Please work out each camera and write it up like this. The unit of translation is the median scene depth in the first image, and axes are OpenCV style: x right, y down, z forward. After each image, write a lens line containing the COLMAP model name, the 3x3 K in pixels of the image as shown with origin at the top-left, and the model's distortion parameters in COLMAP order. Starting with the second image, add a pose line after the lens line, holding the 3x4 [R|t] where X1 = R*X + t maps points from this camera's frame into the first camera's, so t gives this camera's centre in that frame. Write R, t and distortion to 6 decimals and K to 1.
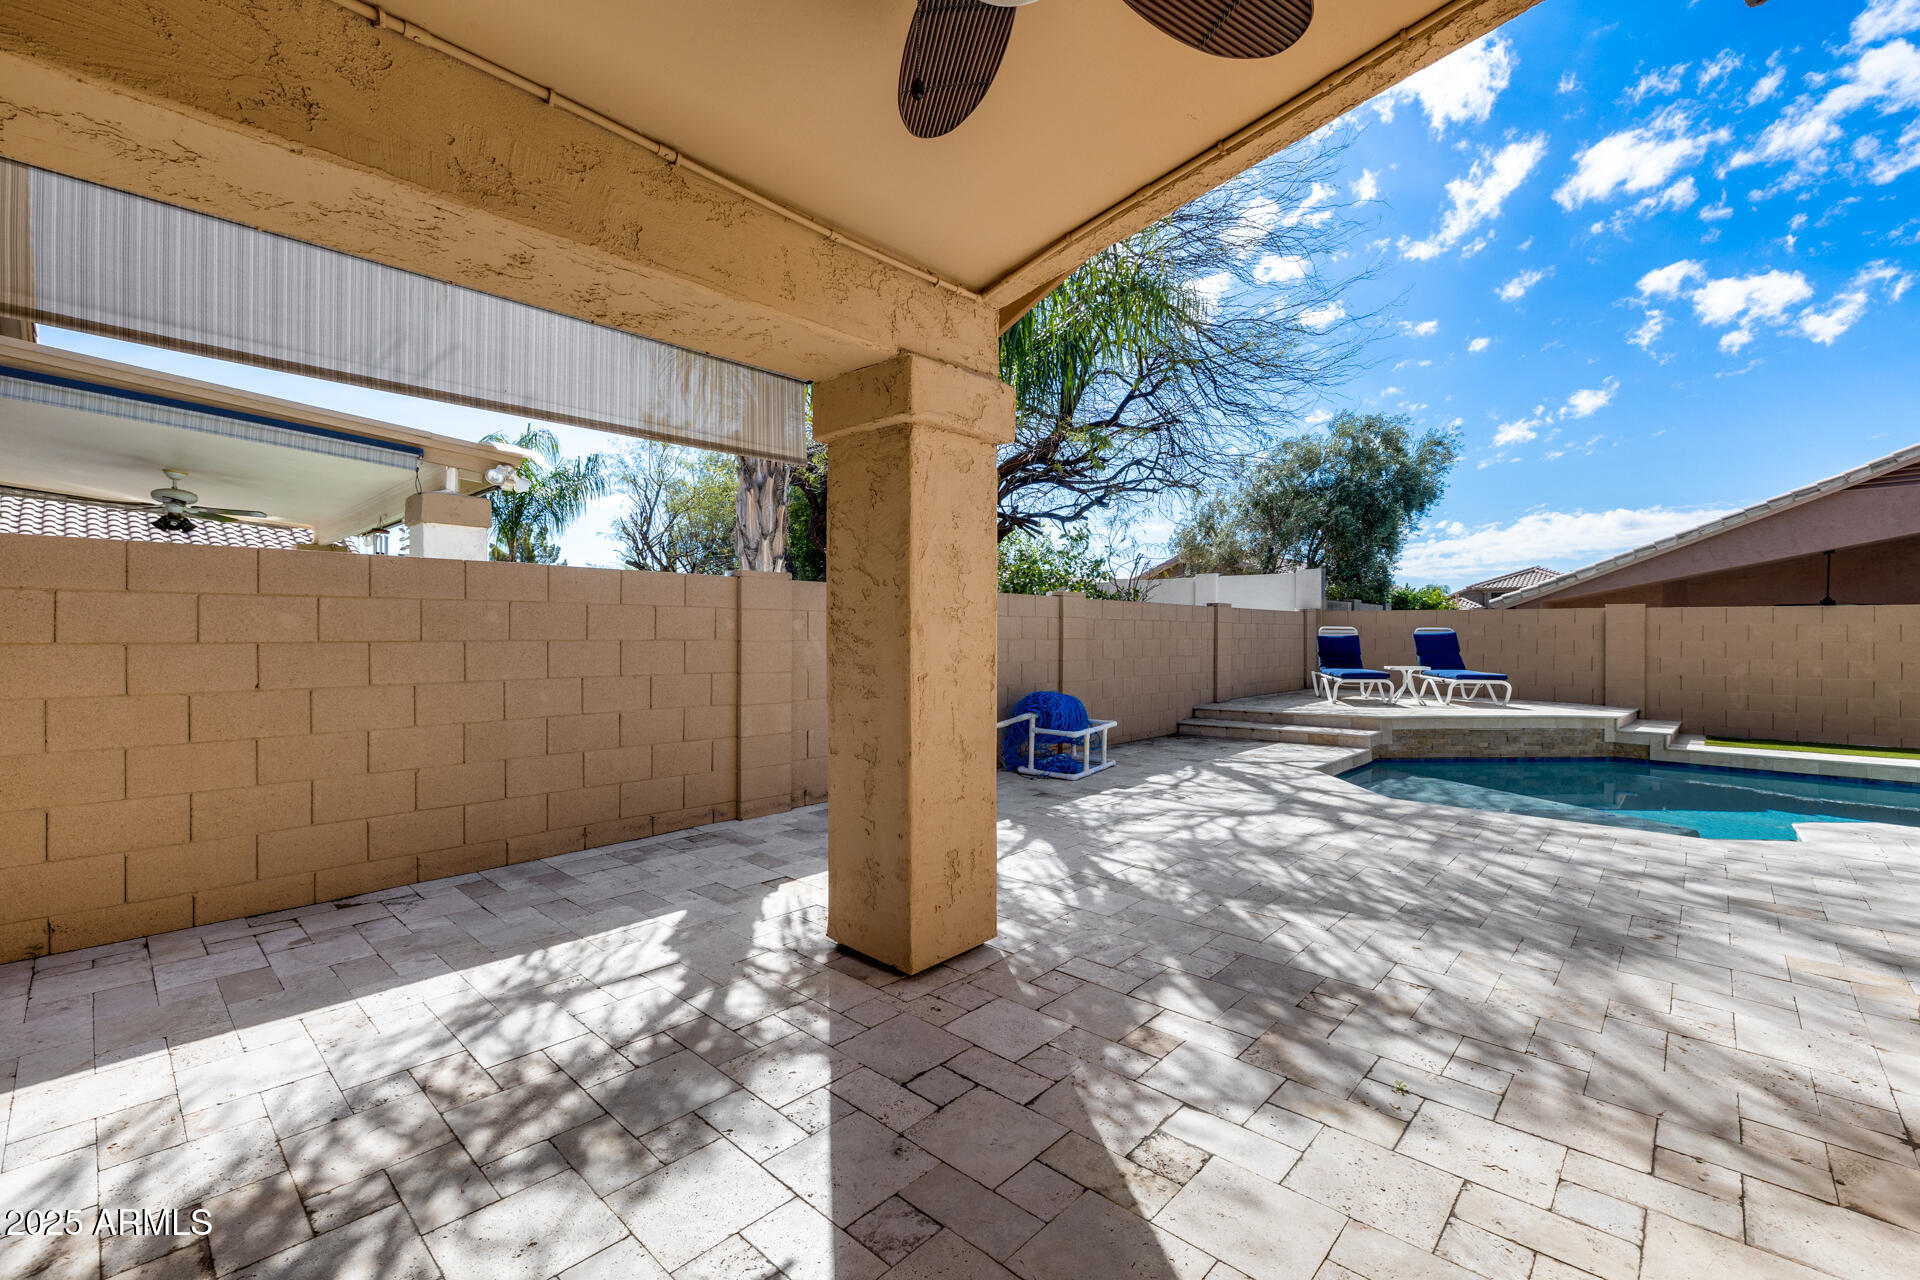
lens RADIAL K [[816.6, 0, 951.8], [0, 816.6, 637.1], [0, 0, 1]] dist [0.000061, -0.000309]
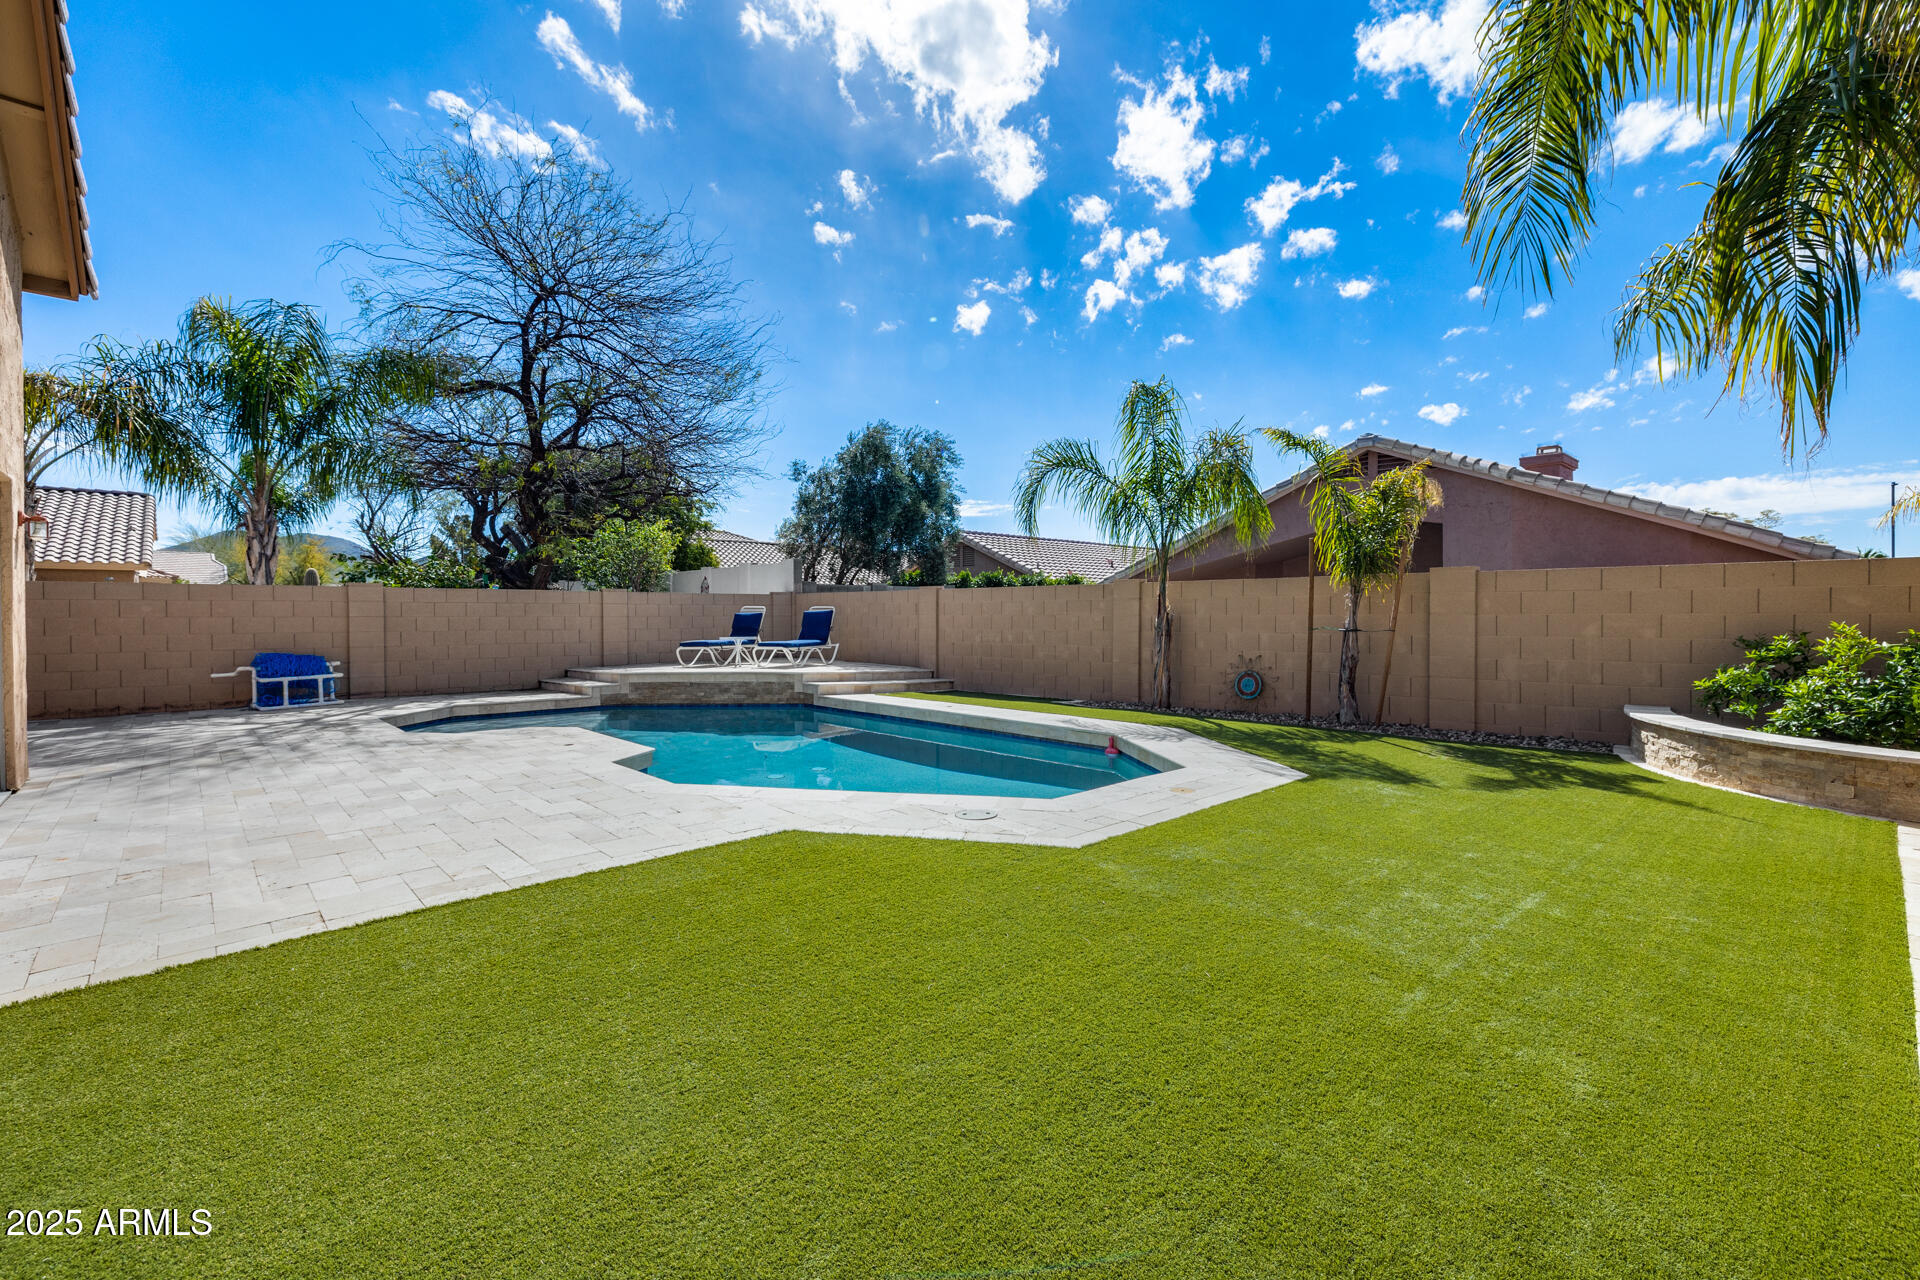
lens RADIAL K [[816.6, 0, 951.8], [0, 816.6, 637.1], [0, 0, 1]] dist [0.000061, -0.000309]
pose [[0.998729, -0.004420, -0.050212, 1.083664], [0.005550, 0.999734, 0.022400, 0.011671], [0.050100, -0.022650, 0.998487, -0.287065]]
